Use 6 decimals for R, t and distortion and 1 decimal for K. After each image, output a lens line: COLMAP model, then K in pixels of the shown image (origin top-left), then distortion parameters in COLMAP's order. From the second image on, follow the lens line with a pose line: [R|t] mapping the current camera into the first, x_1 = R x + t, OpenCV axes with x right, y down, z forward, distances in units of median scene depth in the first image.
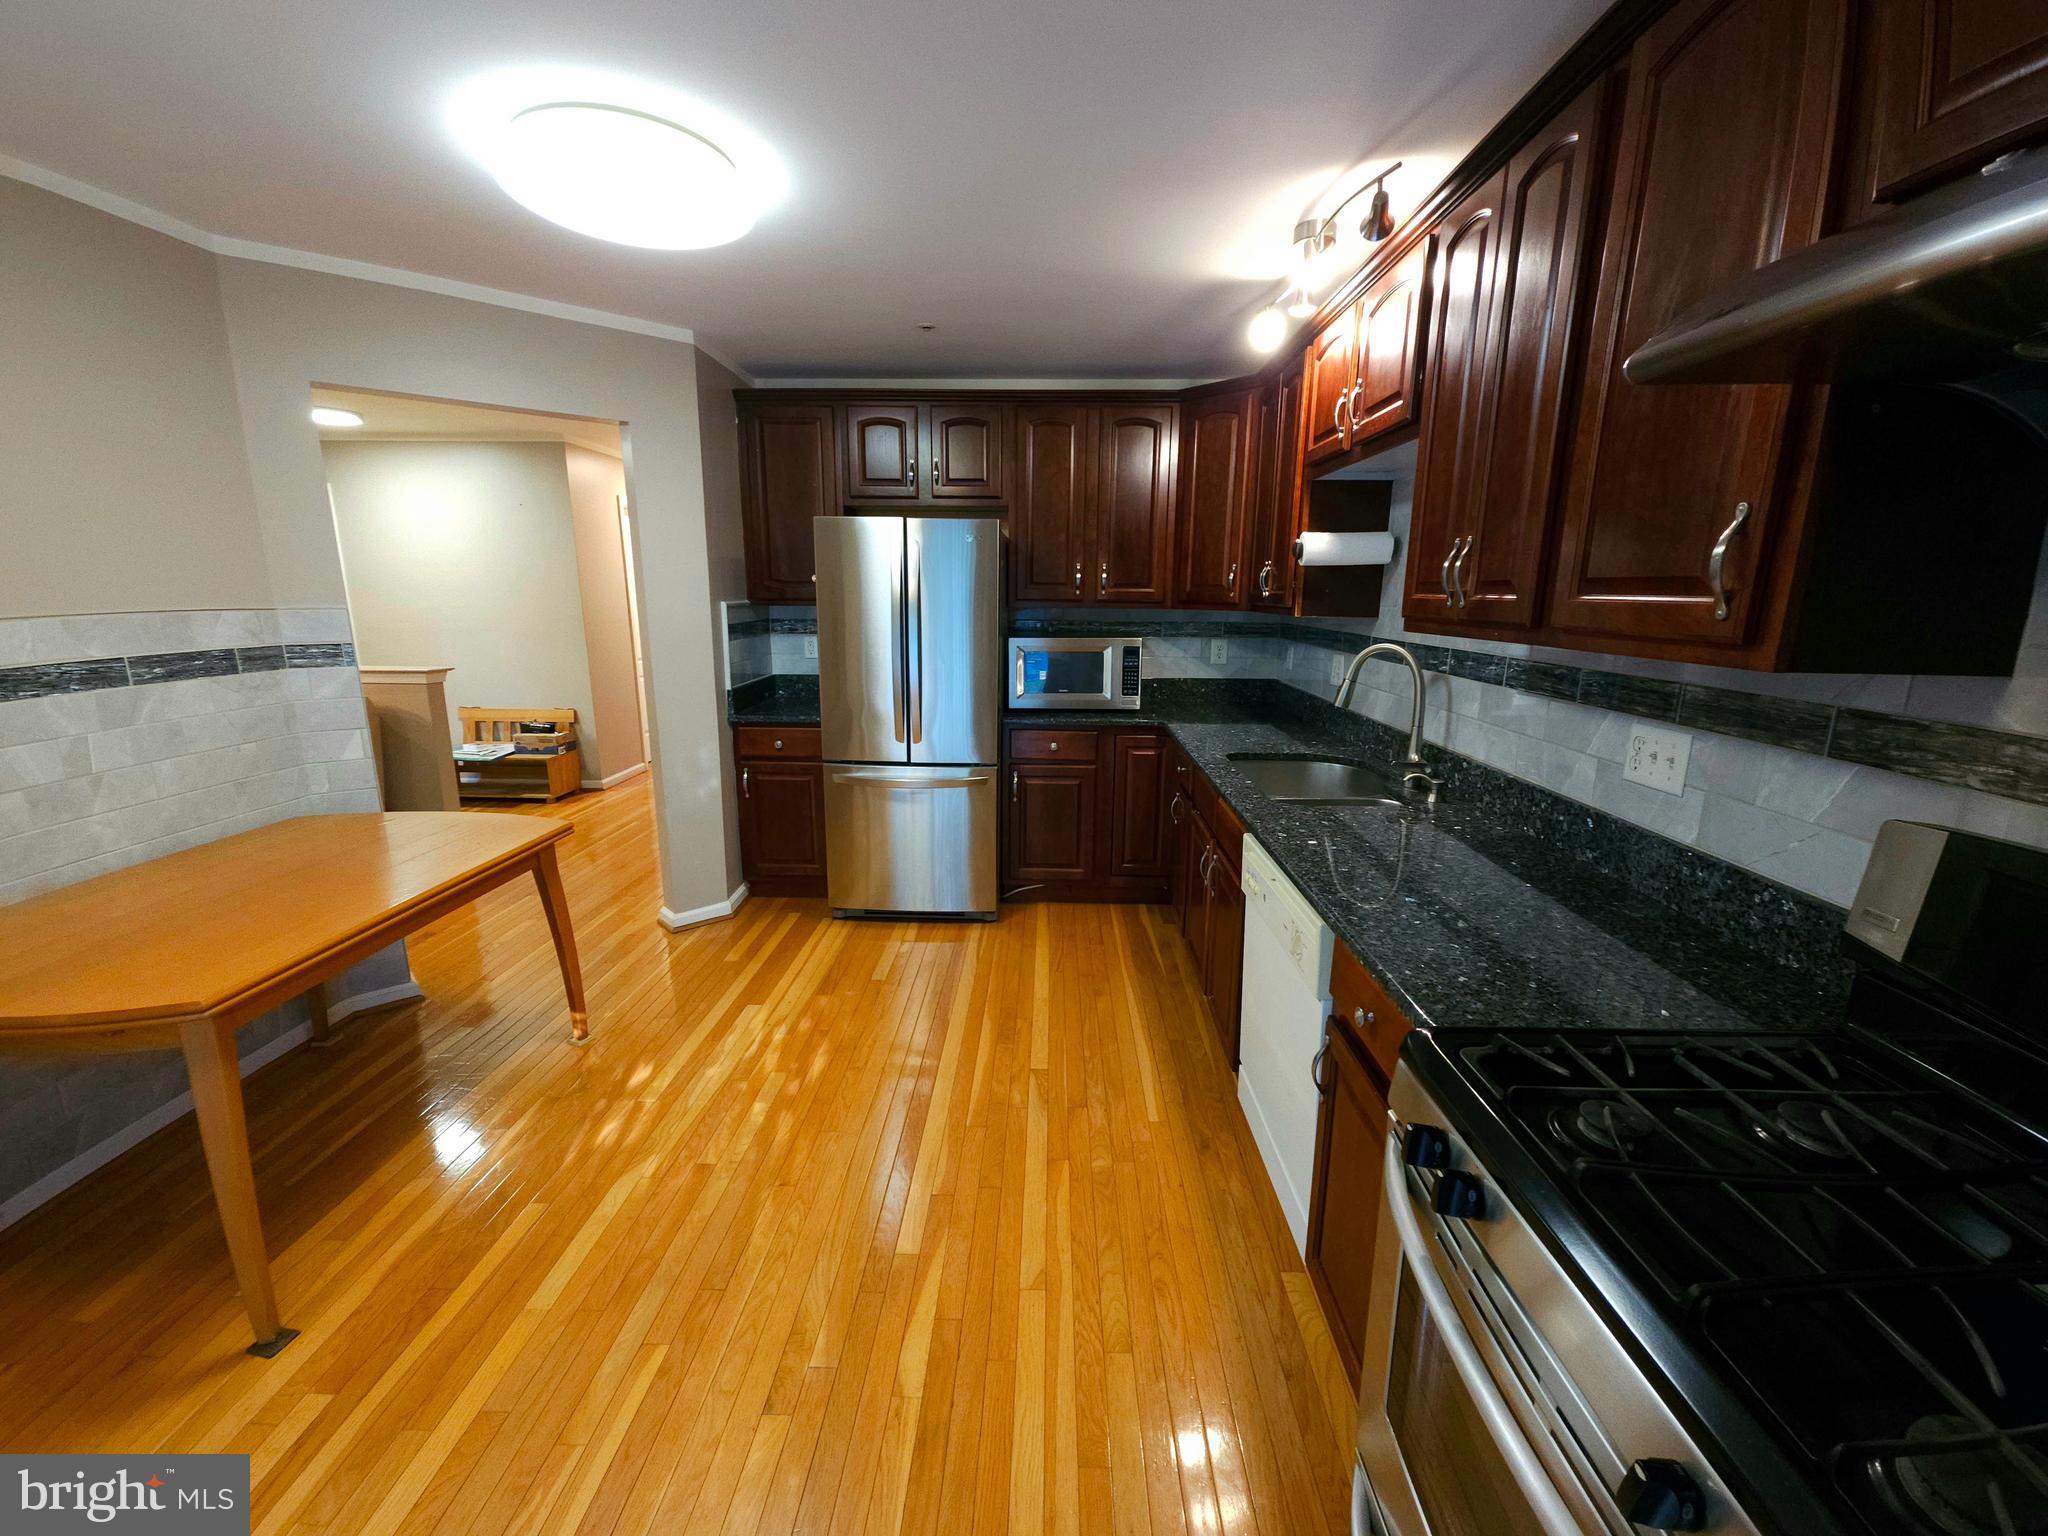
lens RADIAL K [[830.6, 0, 1033.5], [0, 830.6, 767.0], [0, 0, 1]] dist [-0.002620, -0.000444]
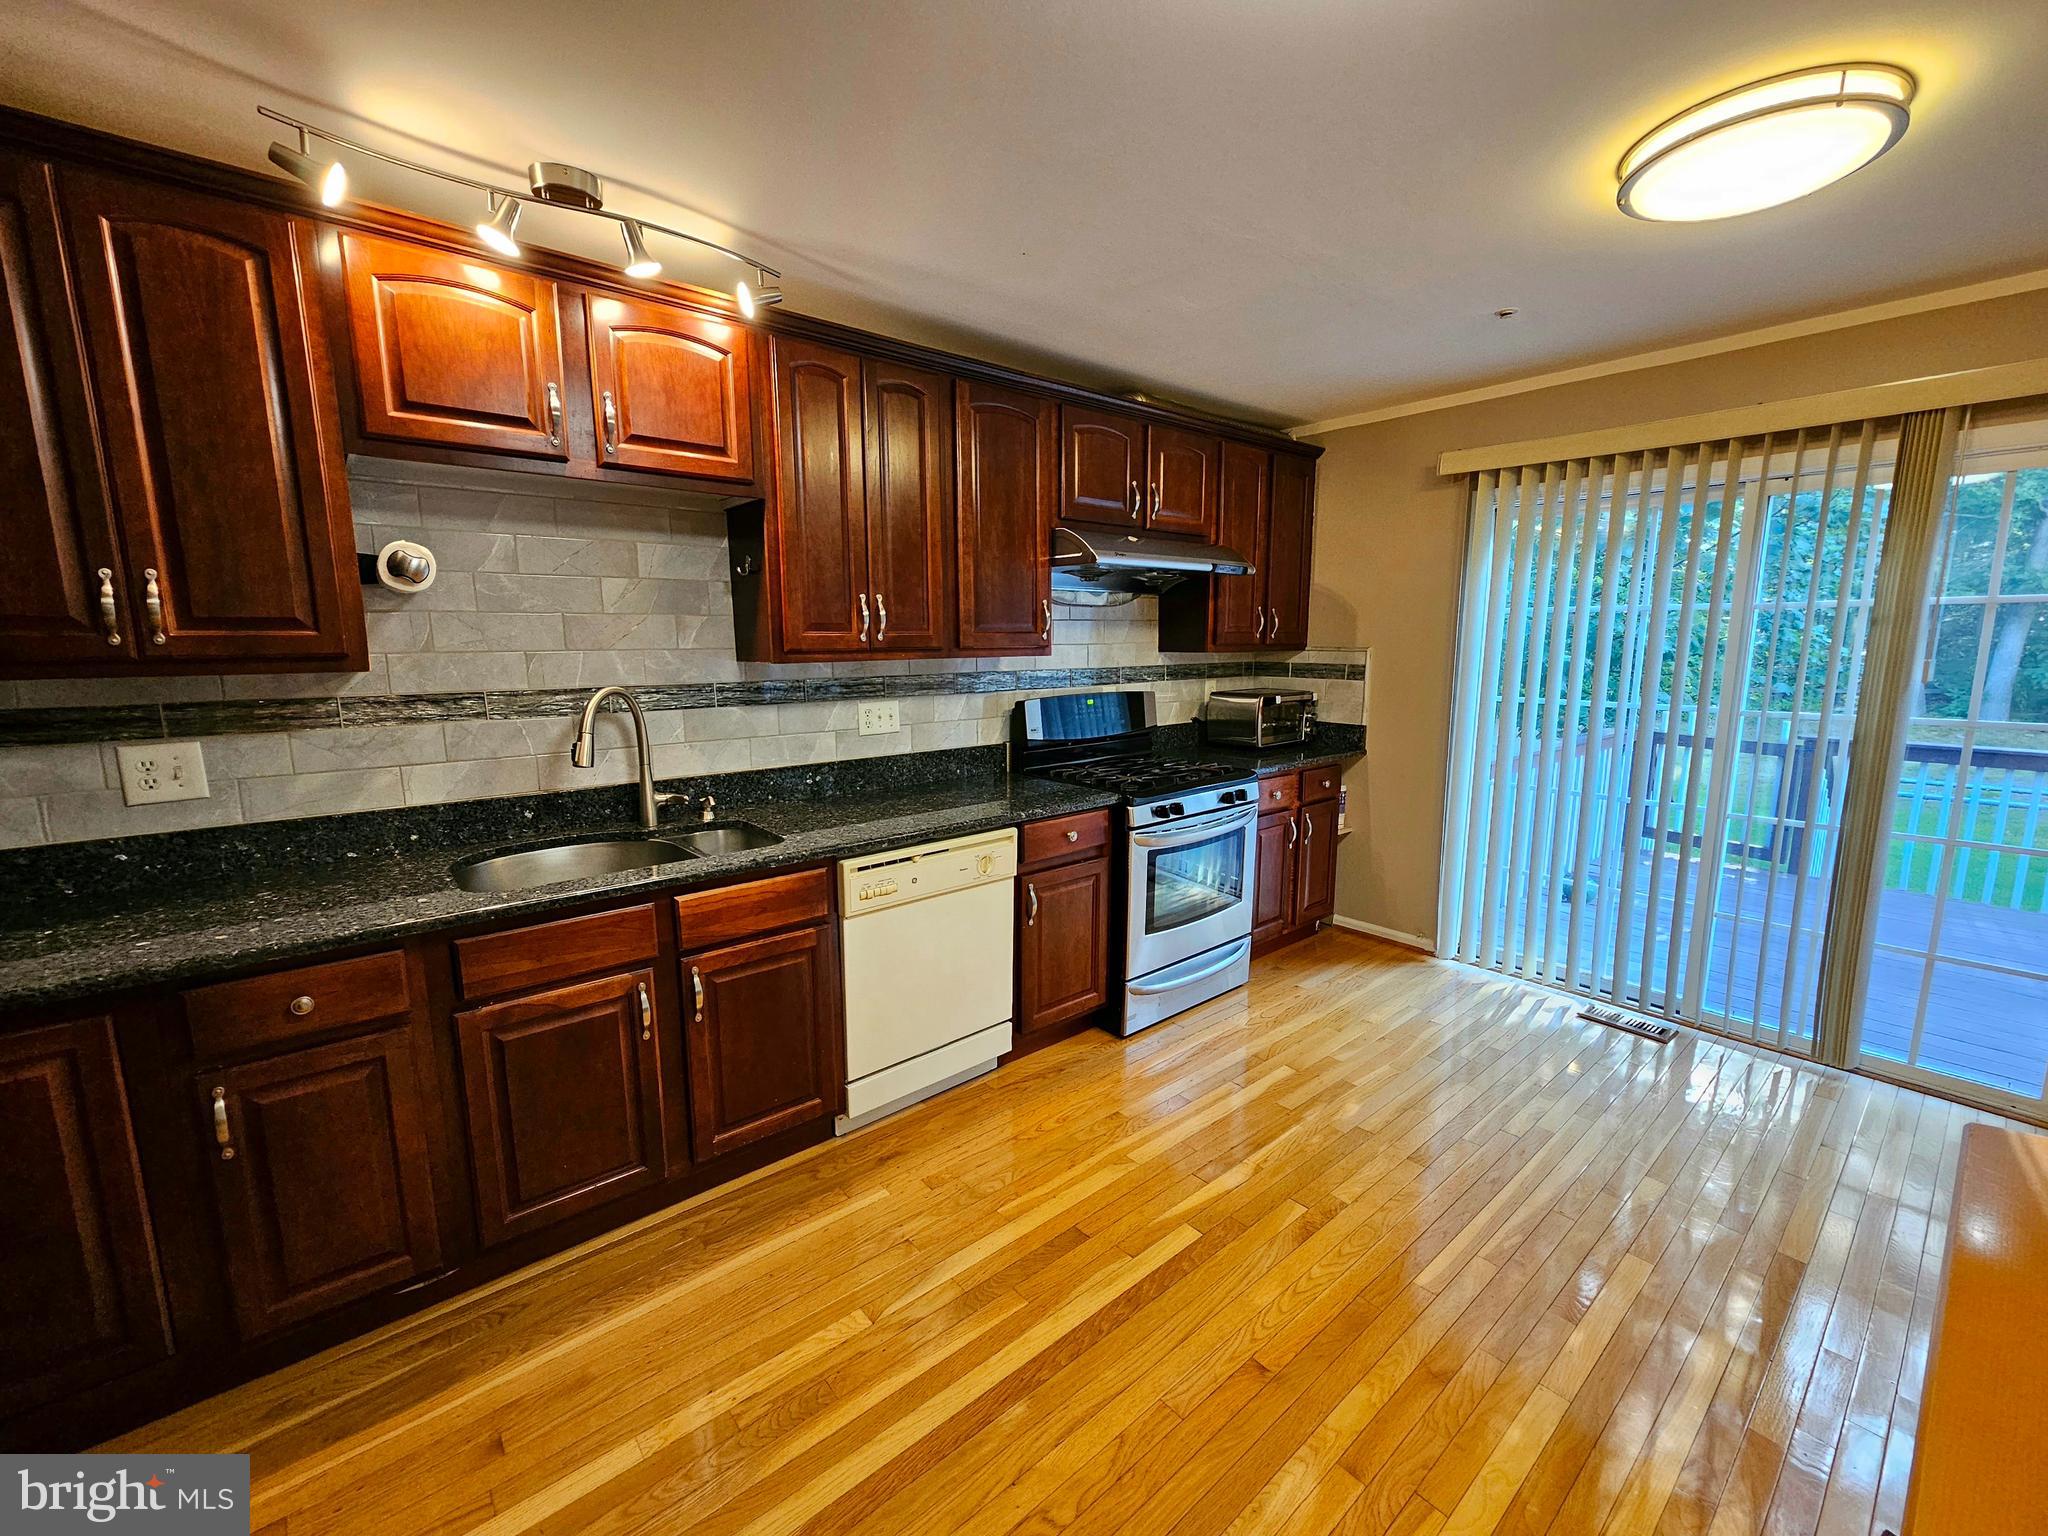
lens RADIAL K [[830.6, 0, 1033.5], [0, 830.6, 767.0], [0, 0, 1]] dist [-0.002620, -0.000444]
pose [[-0.658717, -0.124889, 0.741953, -0.803020], [0.162180, 0.939377, 0.302106, -0.378372], [-0.734704, 0.319333, -0.598529, 1.726664]]
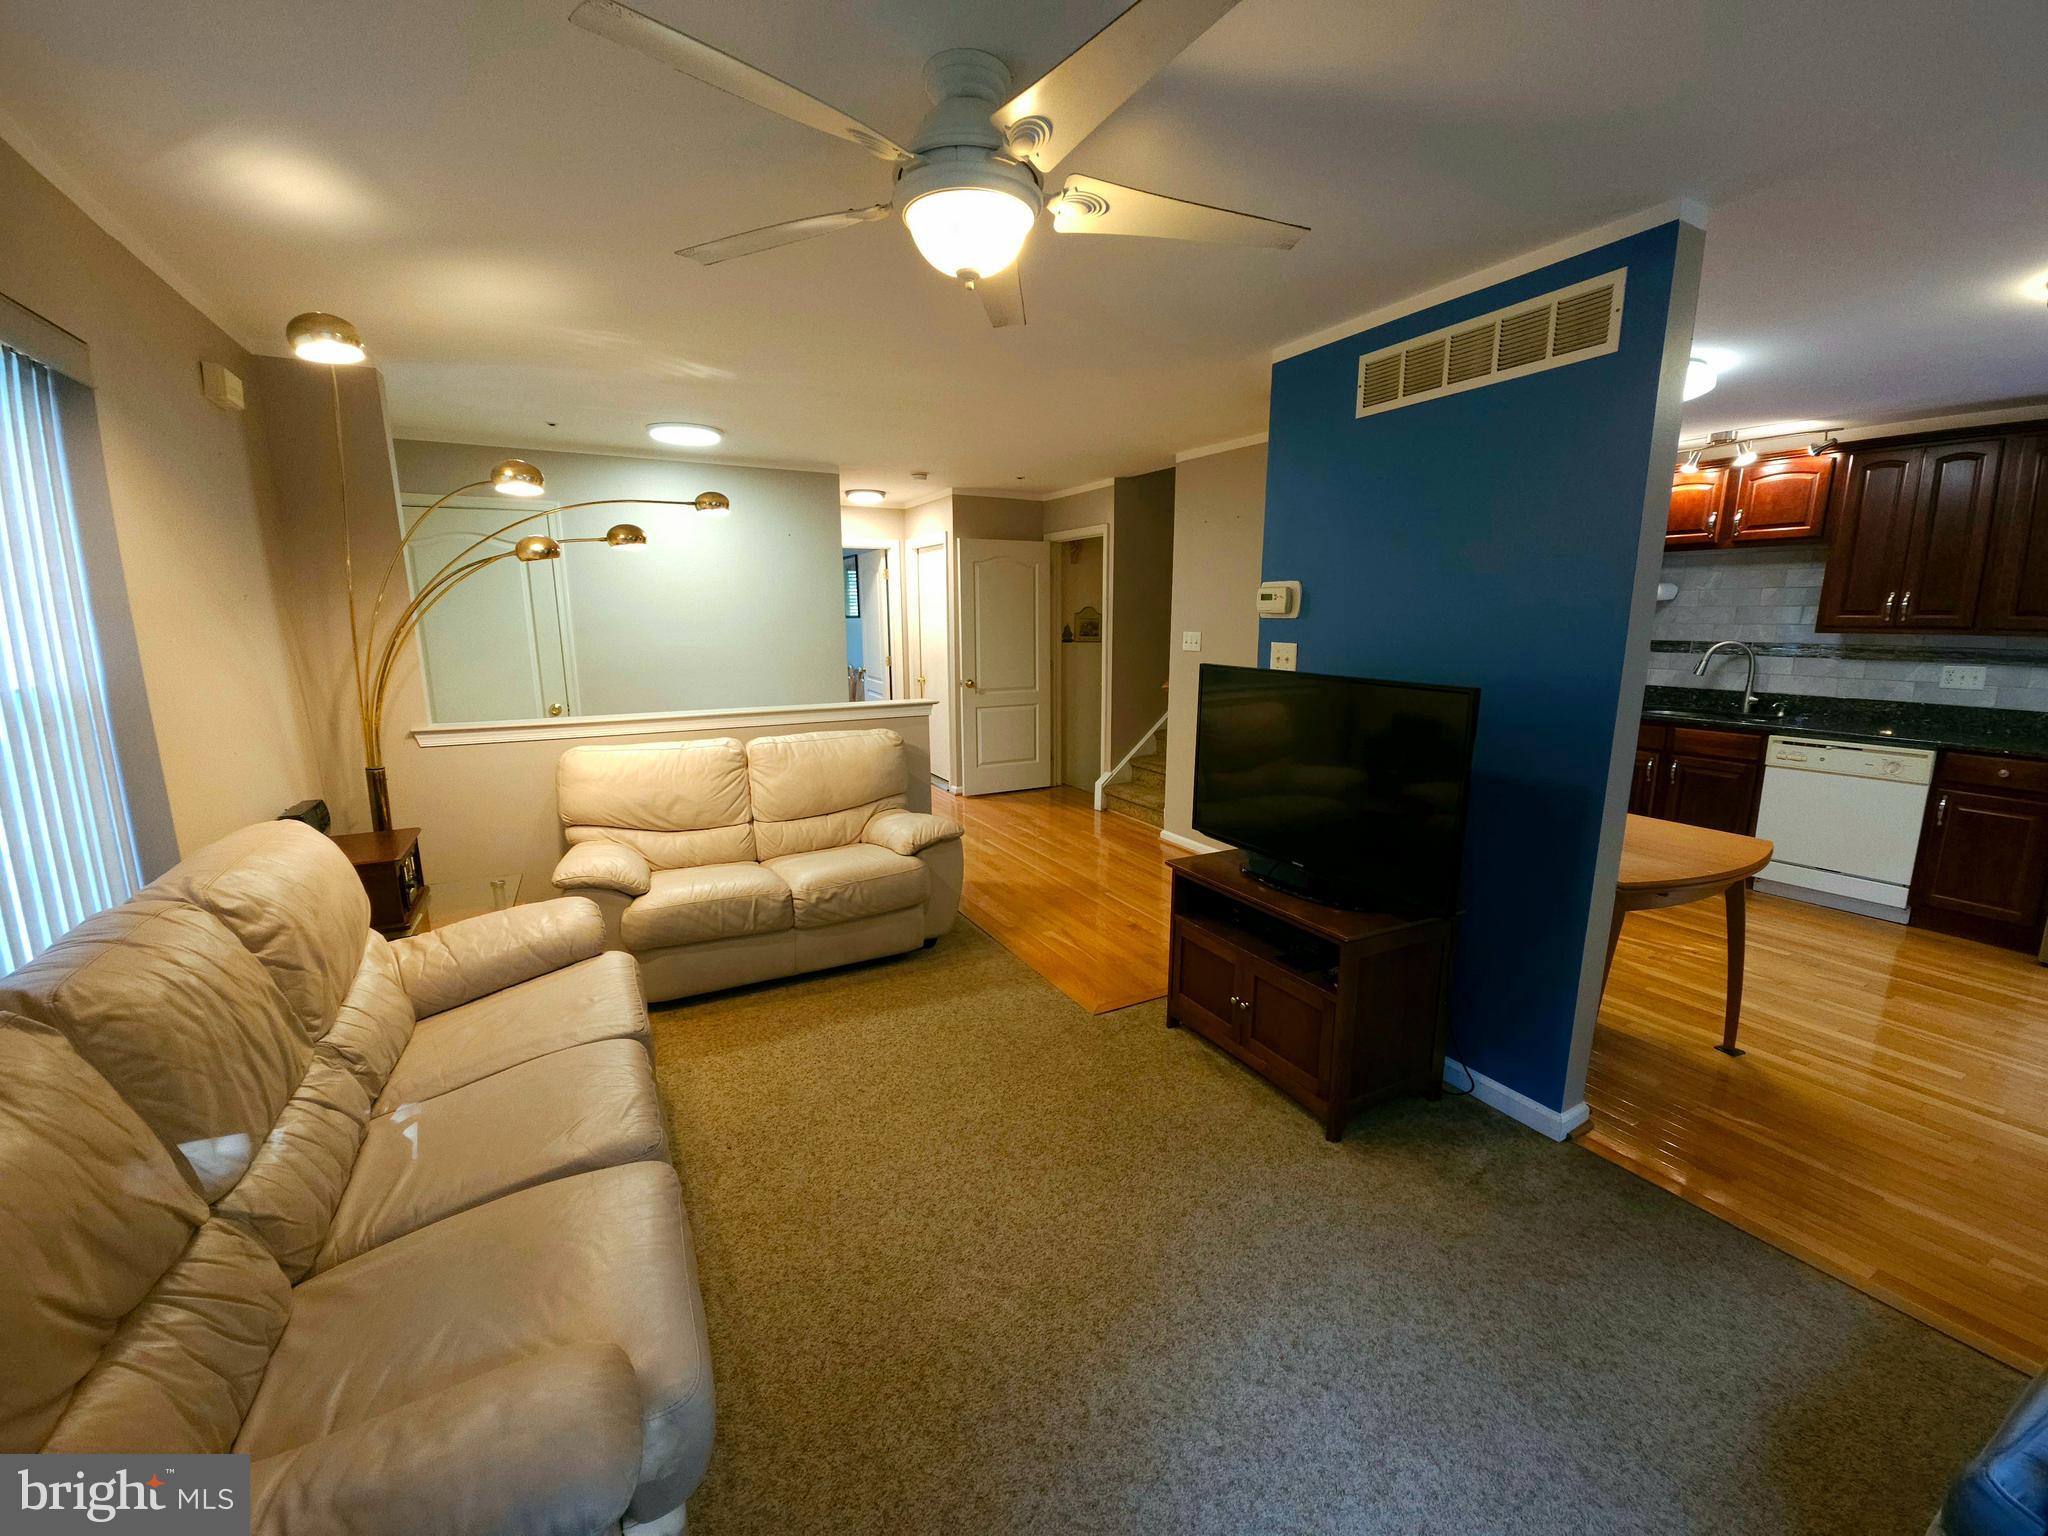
lens RADIAL K [[830.6, 0, 1033.5], [0, 830.6, 767.0], [0, 0, 1]] dist [-0.002620, -0.000444]
pose [[0.873050, -0.100579, 0.477145, -2.776007], [0.120226, 0.992689, -0.010729, -0.048231], [-0.472577, 0.066733, 0.878759, 0.106337]]
